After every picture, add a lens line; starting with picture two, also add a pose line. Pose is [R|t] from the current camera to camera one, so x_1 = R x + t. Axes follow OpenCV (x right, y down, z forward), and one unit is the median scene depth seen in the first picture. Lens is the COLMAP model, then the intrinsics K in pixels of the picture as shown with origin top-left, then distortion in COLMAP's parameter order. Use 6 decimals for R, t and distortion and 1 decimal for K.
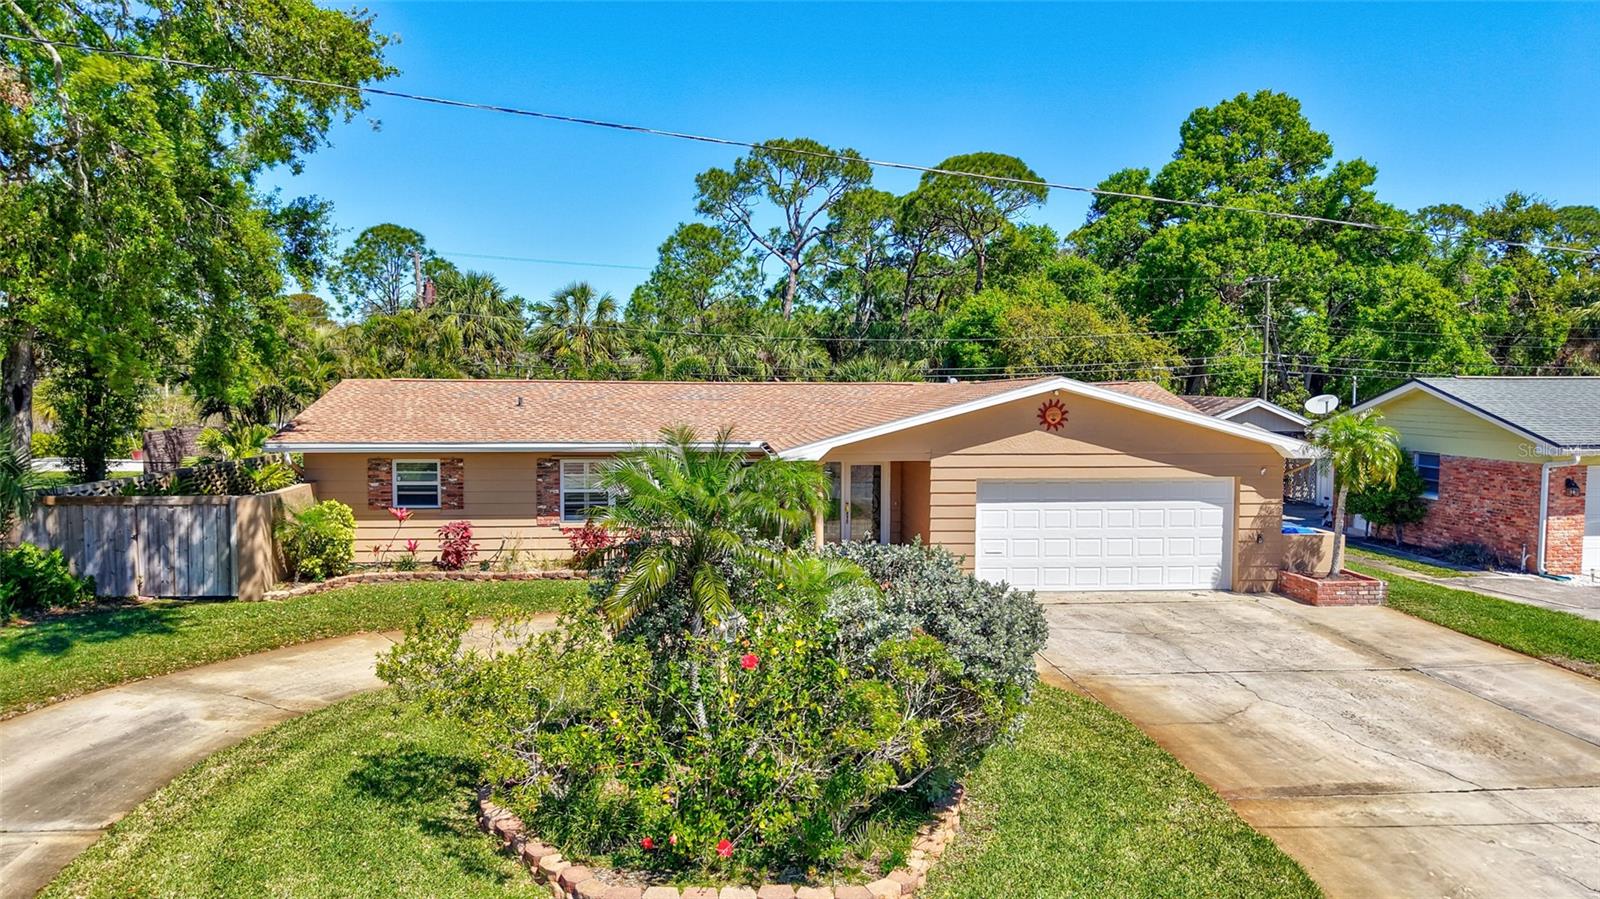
lens RADIAL K [[1086.1, 0, 800.0], [0, 1086.1, 449.5], [0, 0, 1]] dist [0.002859, 0.000535]
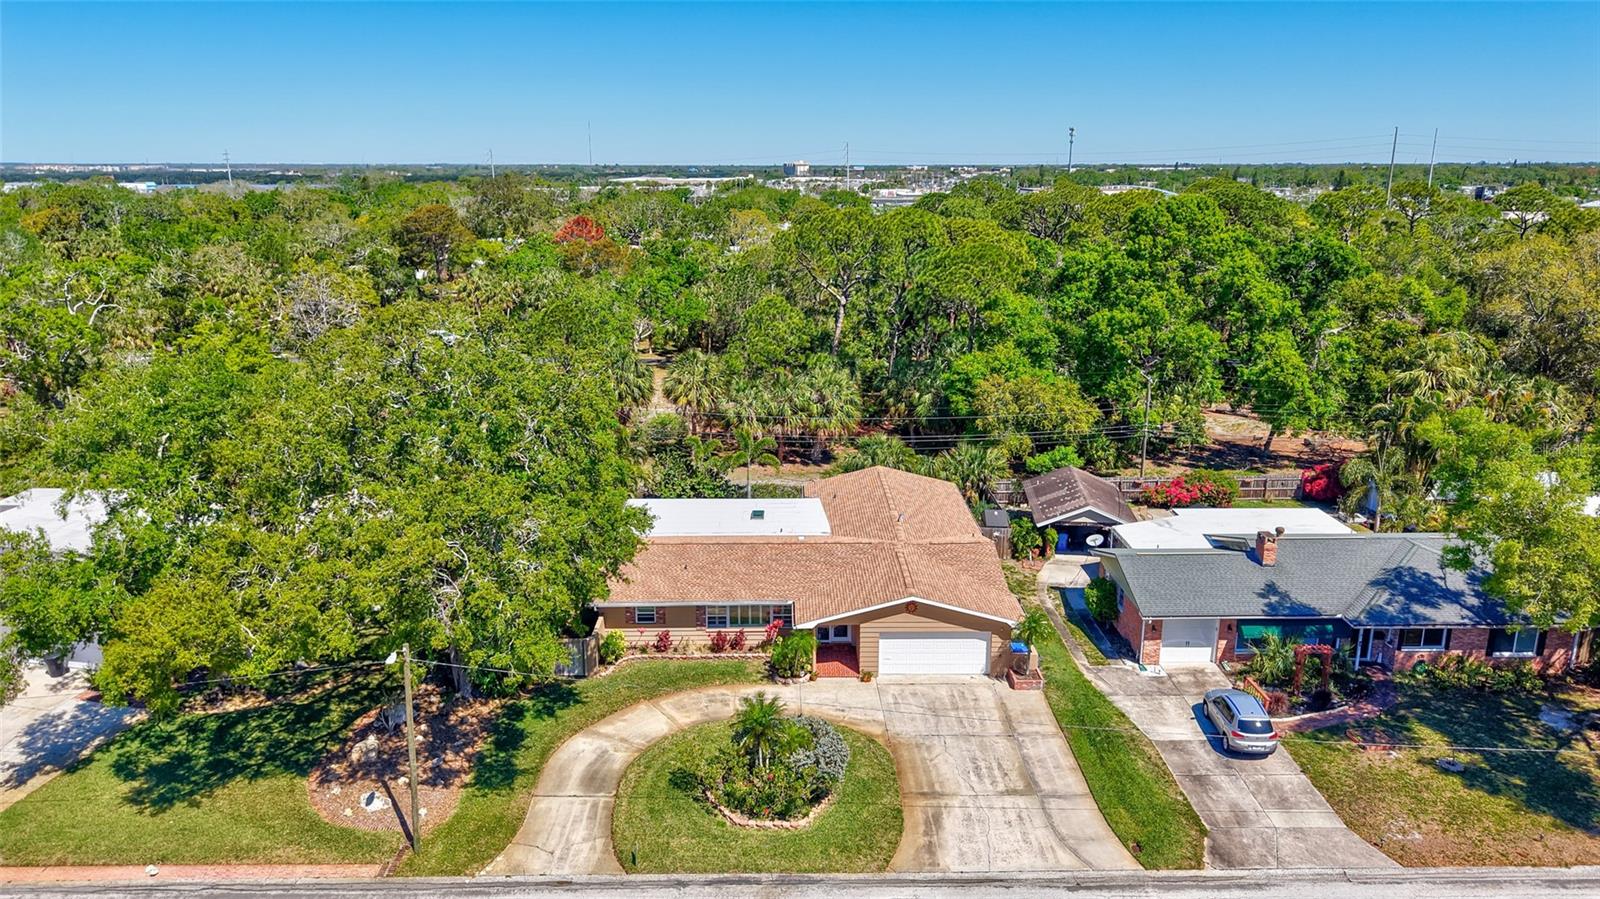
lens RADIAL K [[1128.9, 0, 800.0], [0, 1128.9, 449.5], [0, 0, 1]] dist [0.067326, -0.075459]
pose [[0.996863, 0.015447, -0.077625, 0.293186], [-0.000242, 0.981360, 0.192177, -1.430237], [0.079146, -0.191556, 0.978285, -2.342952]]
